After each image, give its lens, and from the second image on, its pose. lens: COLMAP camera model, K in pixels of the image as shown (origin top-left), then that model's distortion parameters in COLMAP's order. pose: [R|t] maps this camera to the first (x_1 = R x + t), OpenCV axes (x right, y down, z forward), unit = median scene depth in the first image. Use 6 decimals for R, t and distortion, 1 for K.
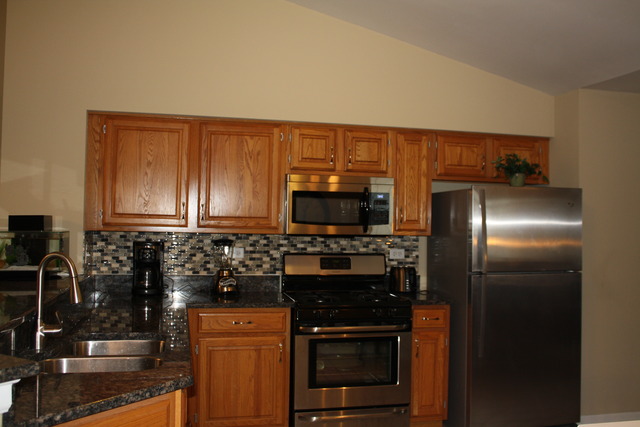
lens RADIAL K [[637.0, 0, 320.0], [0, 637.0, 213.5], [0, 0, 1]] dist [-0.094726, 0.012961]
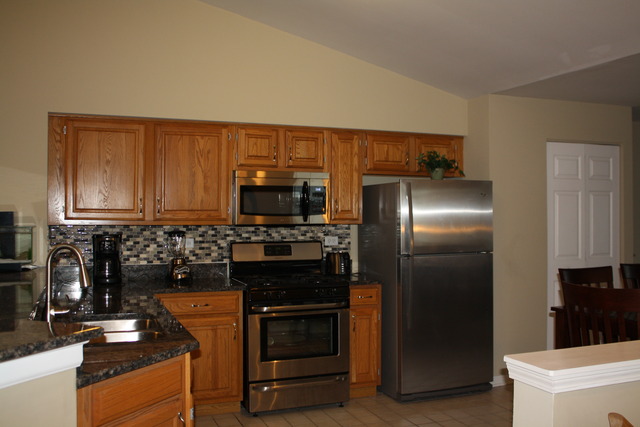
lens RADIAL K [[637.0, 0, 320.0], [0, 637.0, 213.5], [0, 0, 1]] dist [-0.094726, 0.012961]
pose [[0.990005, -0.016209, 0.140098, -0.061480], [0.014064, 0.999768, 0.016289, -0.003215], [-0.140330, -0.014156, 0.990004, -0.112627]]
